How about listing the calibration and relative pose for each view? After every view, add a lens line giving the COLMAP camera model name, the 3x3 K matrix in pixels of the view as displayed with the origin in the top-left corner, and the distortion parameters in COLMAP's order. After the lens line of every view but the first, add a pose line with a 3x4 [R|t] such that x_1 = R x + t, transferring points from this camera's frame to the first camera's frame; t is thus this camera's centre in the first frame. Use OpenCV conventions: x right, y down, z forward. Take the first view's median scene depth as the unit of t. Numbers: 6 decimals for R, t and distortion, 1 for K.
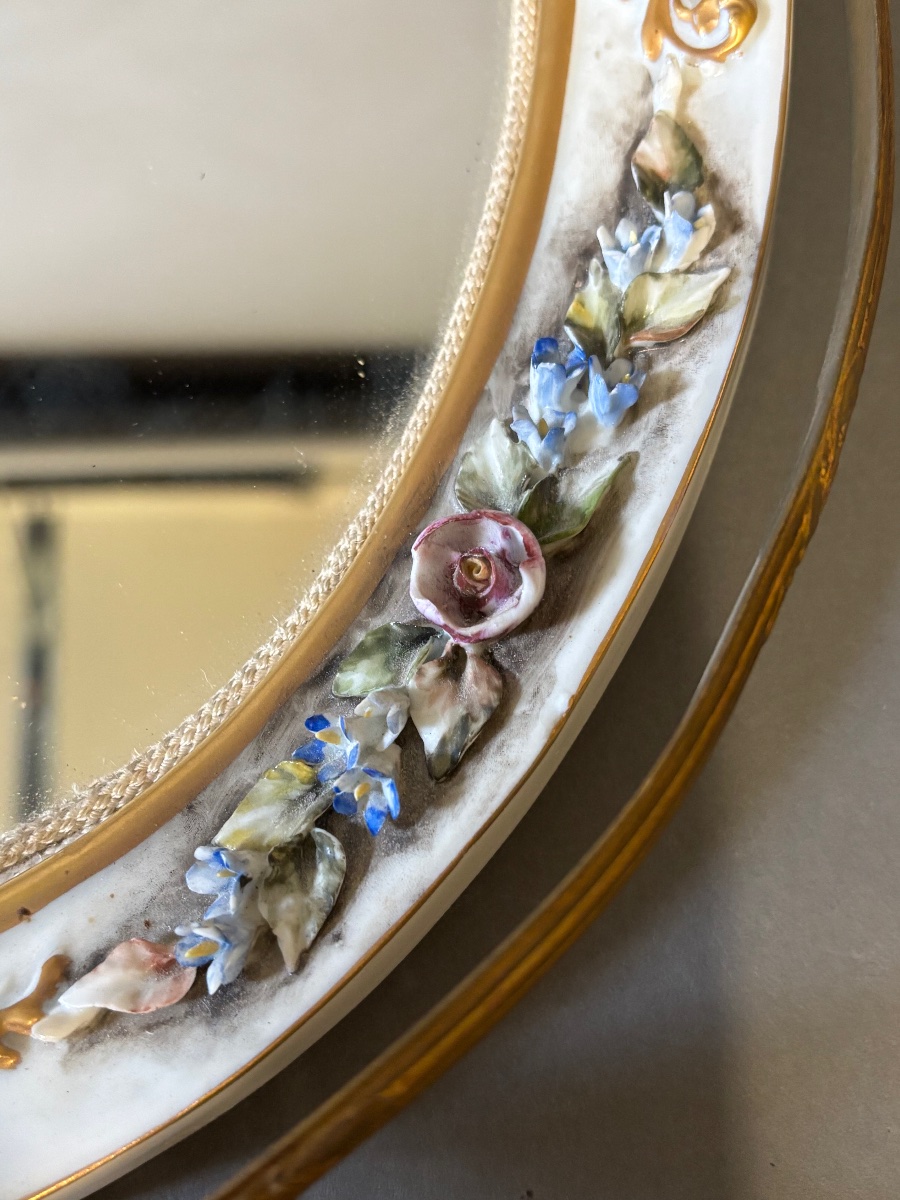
lens RADIAL K [[1334.7, 0, 450.0], [0, 1334.7, 600.0], [0, 0, 1]] dist [0.014297, -0.000702]
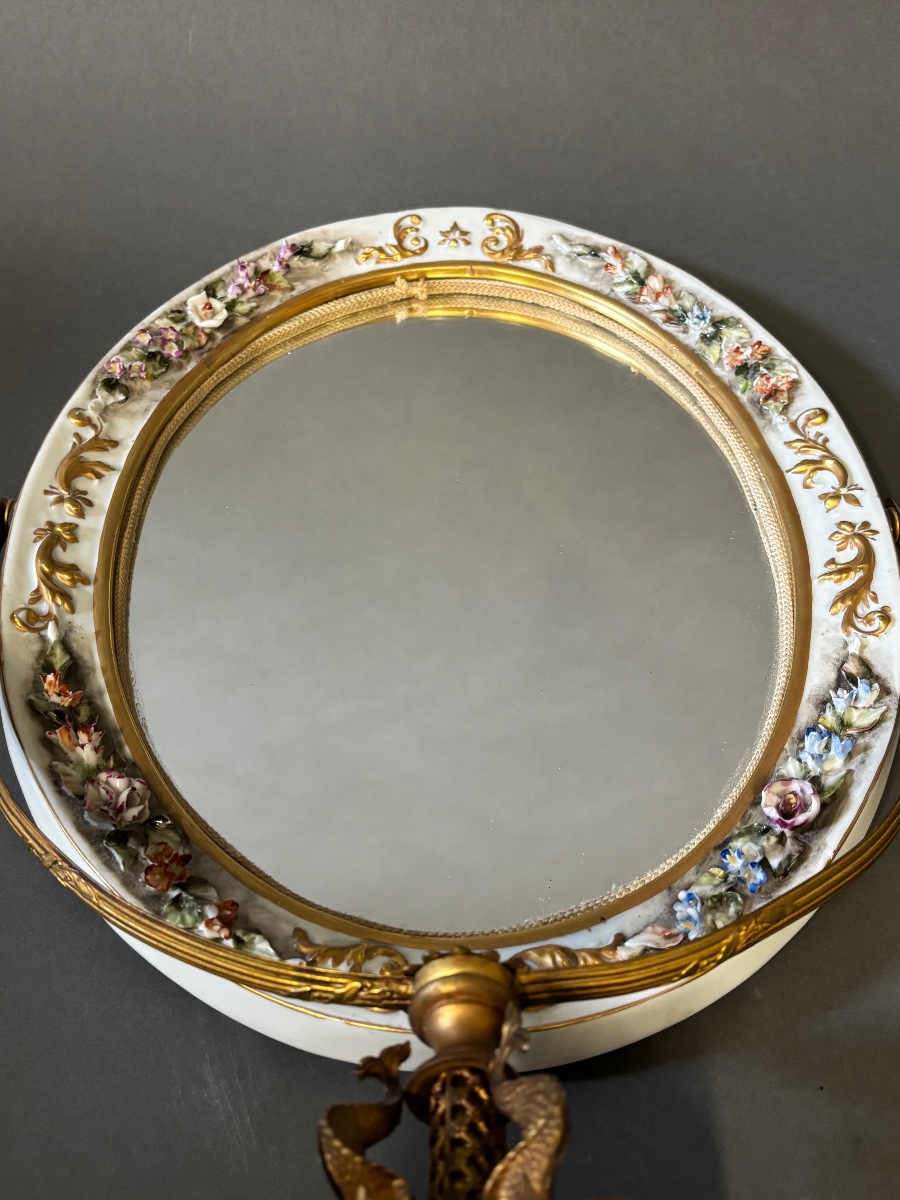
lens RADIAL K [[1334.7, 0, 450.0], [0, 1334.7, 600.0], [0, 0, 1]] dist [0.014297, -0.000702]
pose [[0.994039, 0.056811, -0.093056, -0.367708], [-0.096317, 0.857518, -0.505358, 0.895908], [0.051087, 0.511308, 0.857878, -1.234730]]
